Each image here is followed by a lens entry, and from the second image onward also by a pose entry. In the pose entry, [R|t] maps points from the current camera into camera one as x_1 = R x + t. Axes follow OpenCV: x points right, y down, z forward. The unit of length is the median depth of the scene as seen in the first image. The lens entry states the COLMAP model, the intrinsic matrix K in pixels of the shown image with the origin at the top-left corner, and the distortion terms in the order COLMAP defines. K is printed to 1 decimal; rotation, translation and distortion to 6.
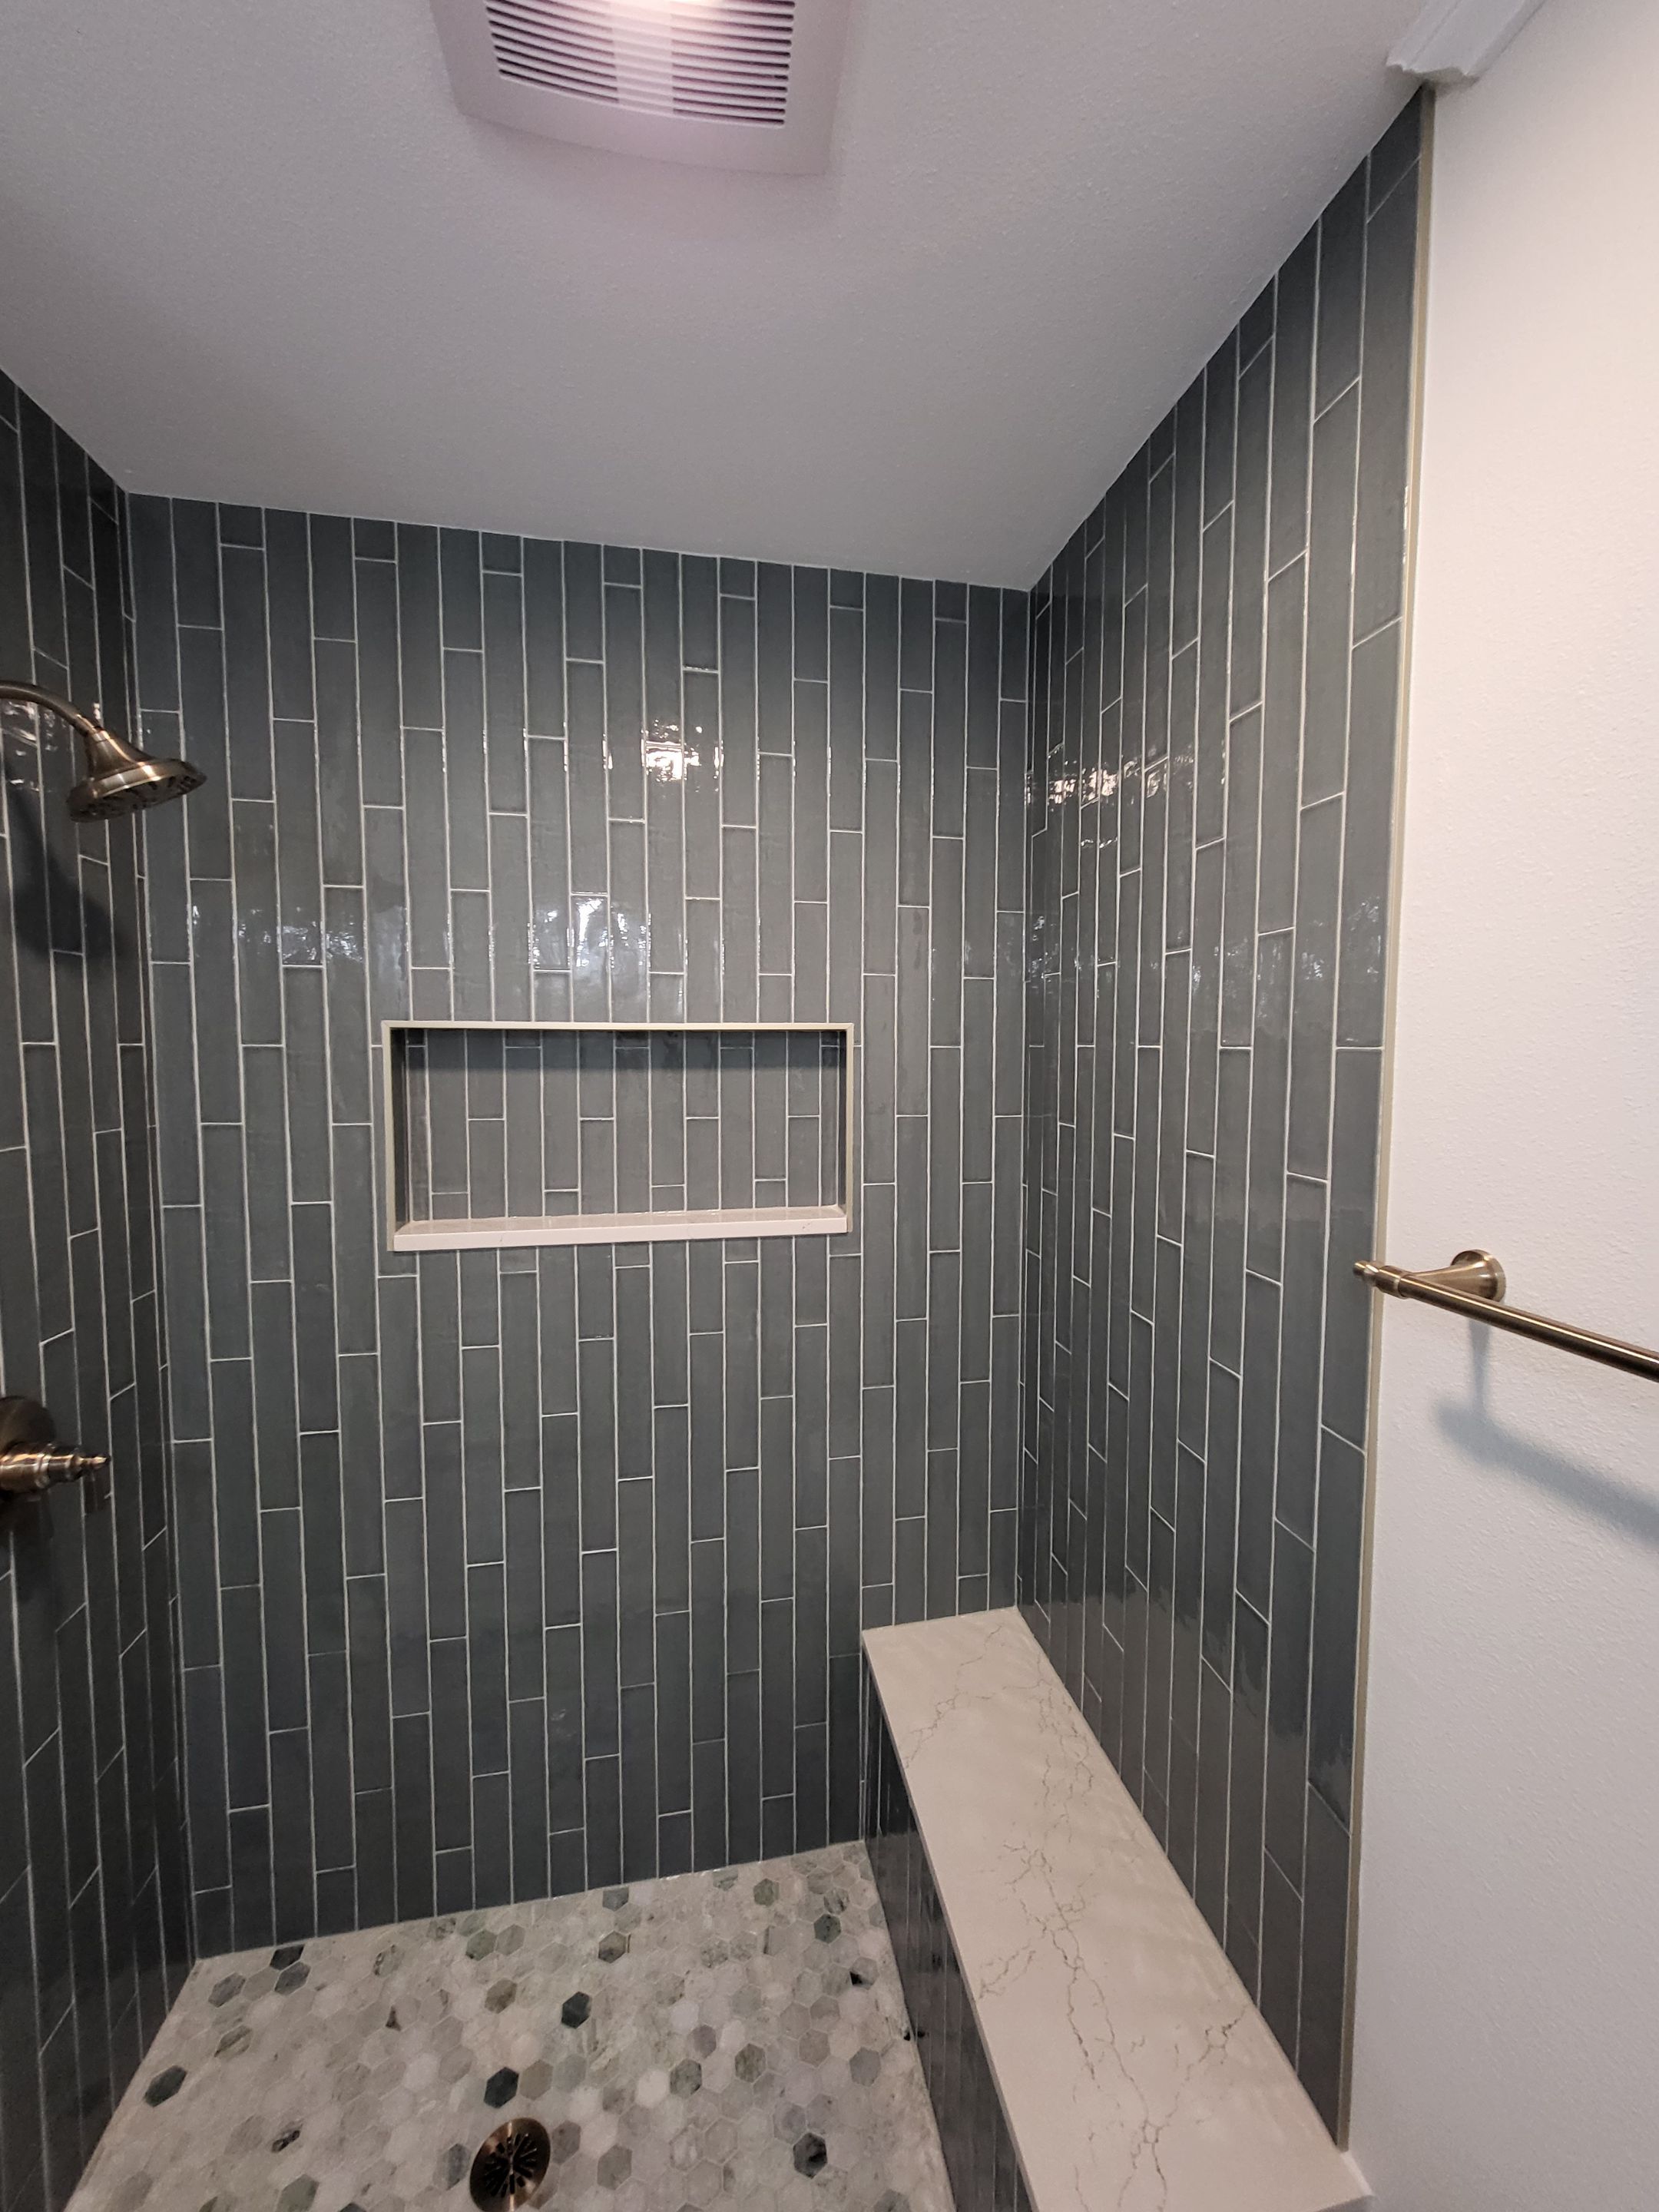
lens RADIAL K [[858.0, 0, 843.2], [0, 858.0, 1096.4], [0, 0, 1]] dist [0.006271, -0.002603]
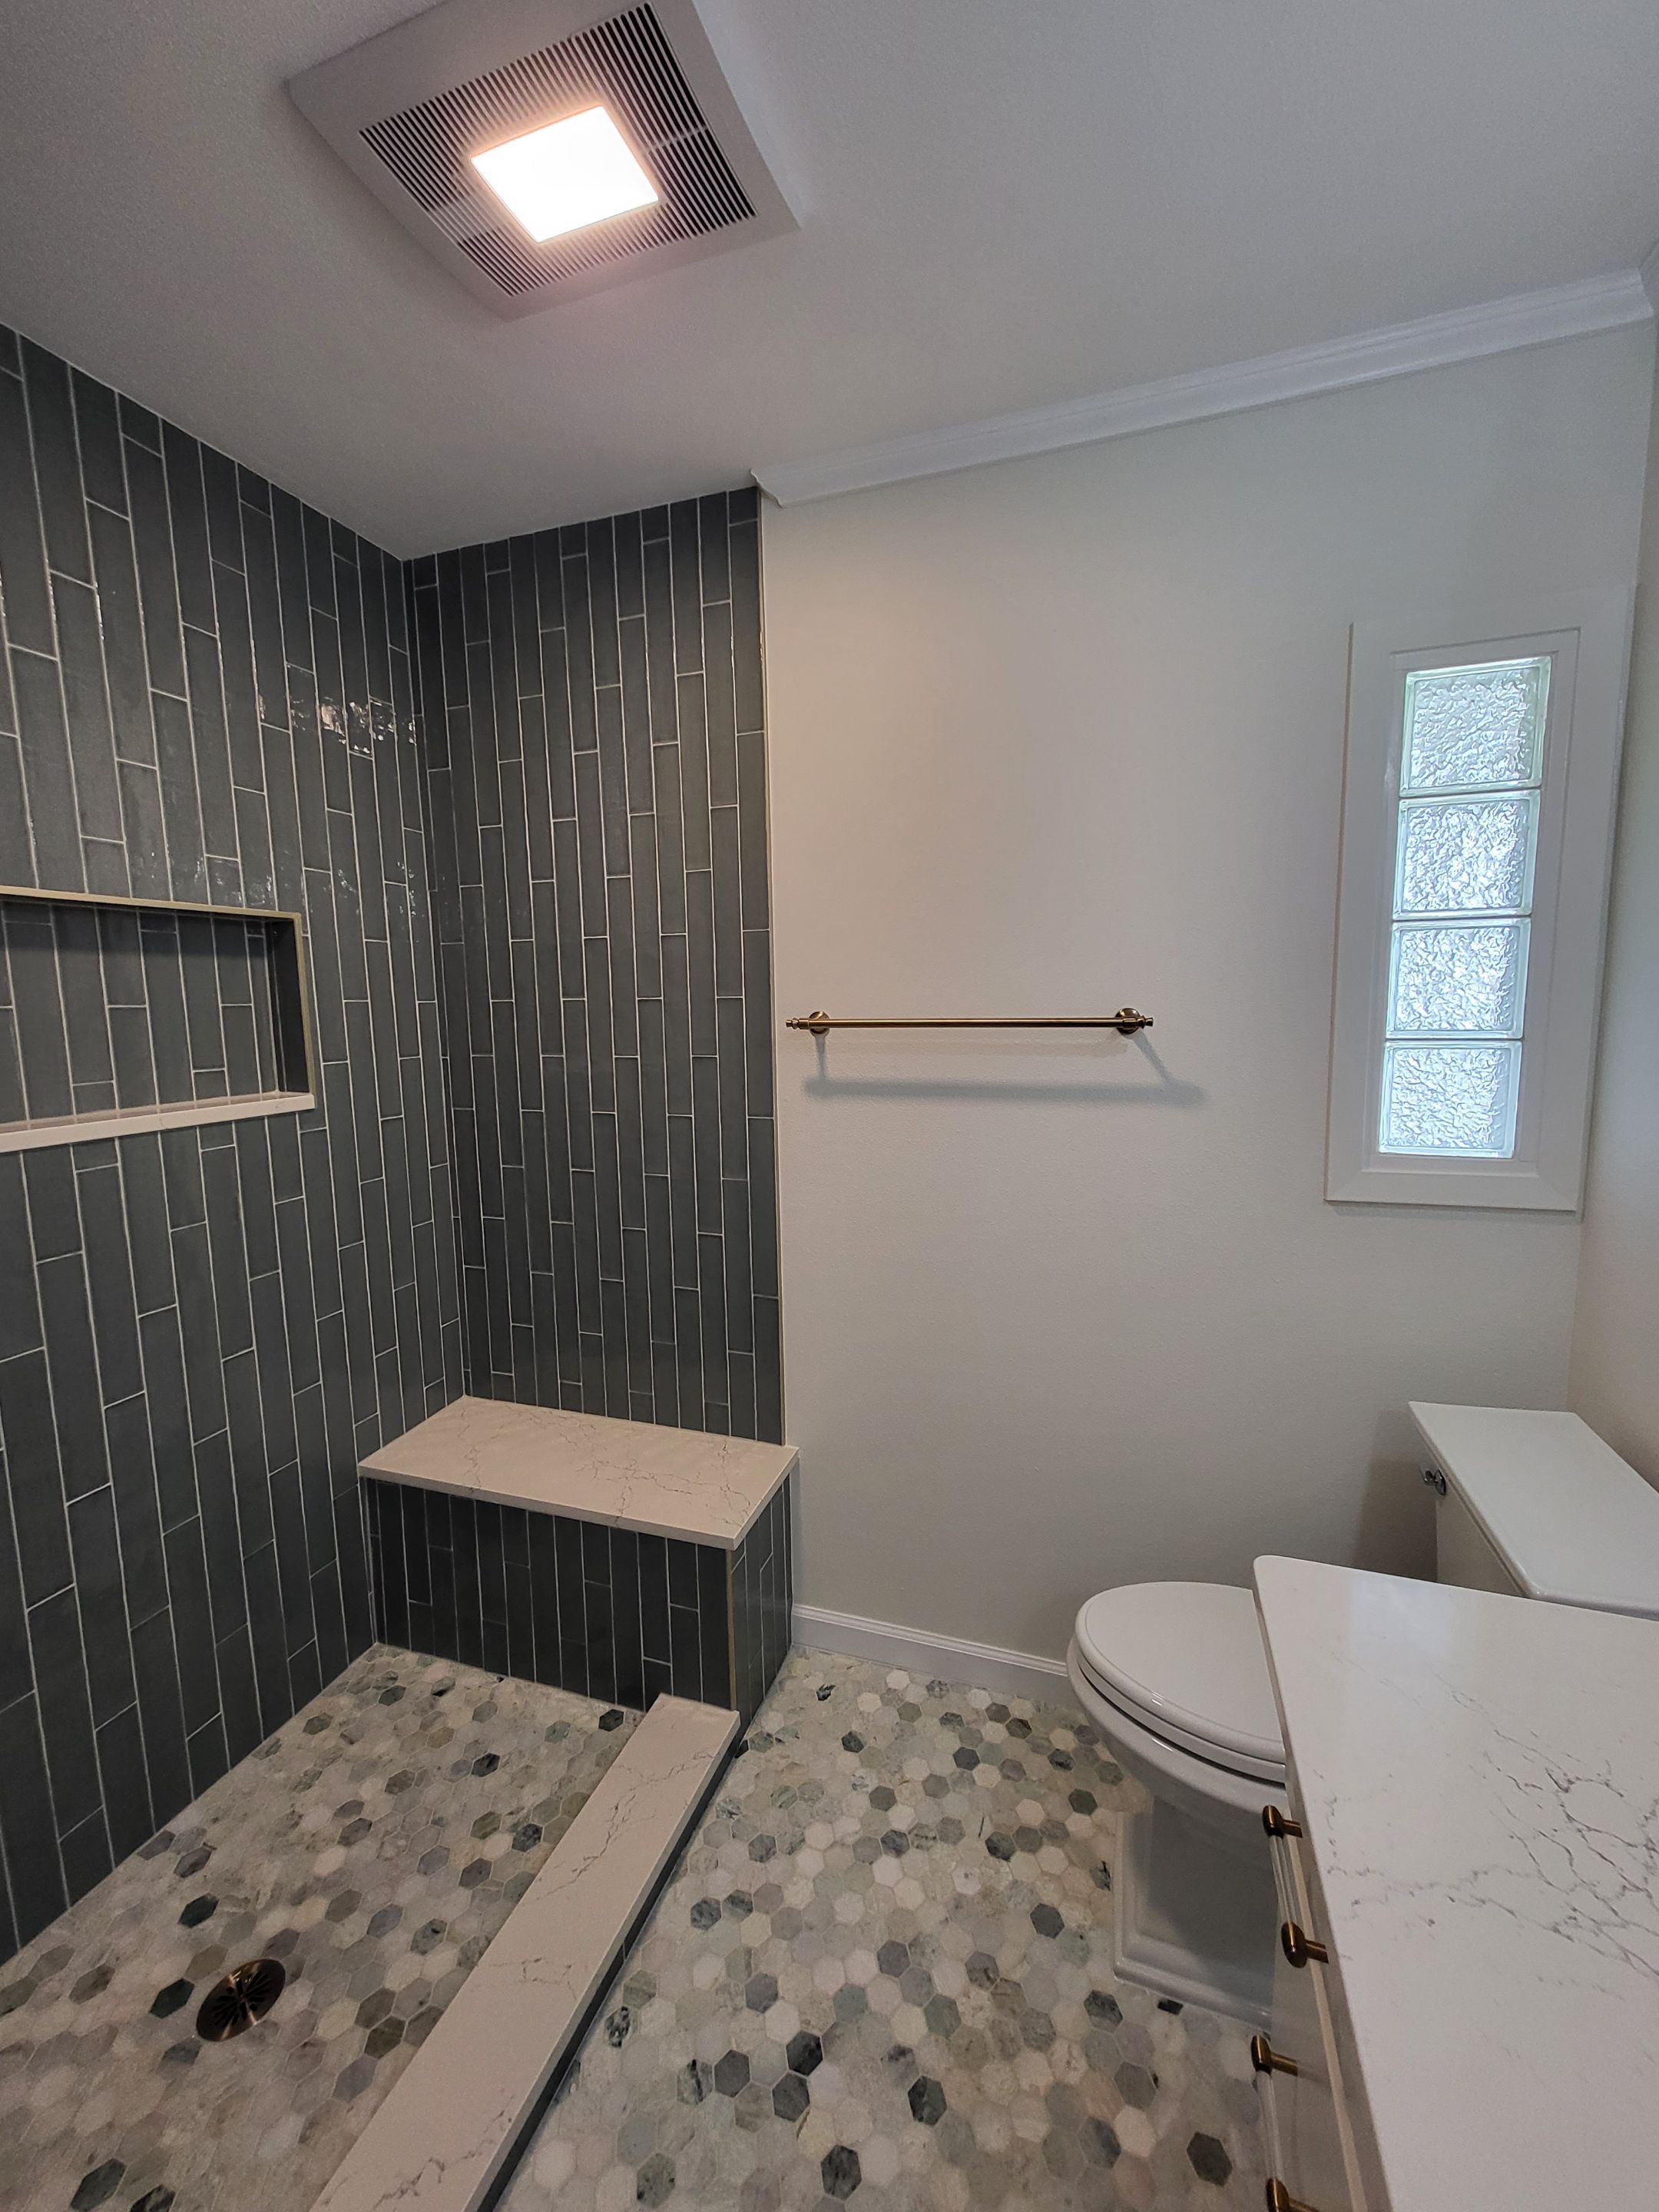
lens RADIAL K [[858.0, 0, 843.2], [0, 858.0, 1096.4], [0, 0, 1]] dist [0.006271, -0.002603]
pose [[0.488561, -0.105851, 0.866085, -0.662153], [0.068995, 0.994193, 0.082588, 0.108605], [-0.869797, 0.019406, 0.493027, -0.125483]]
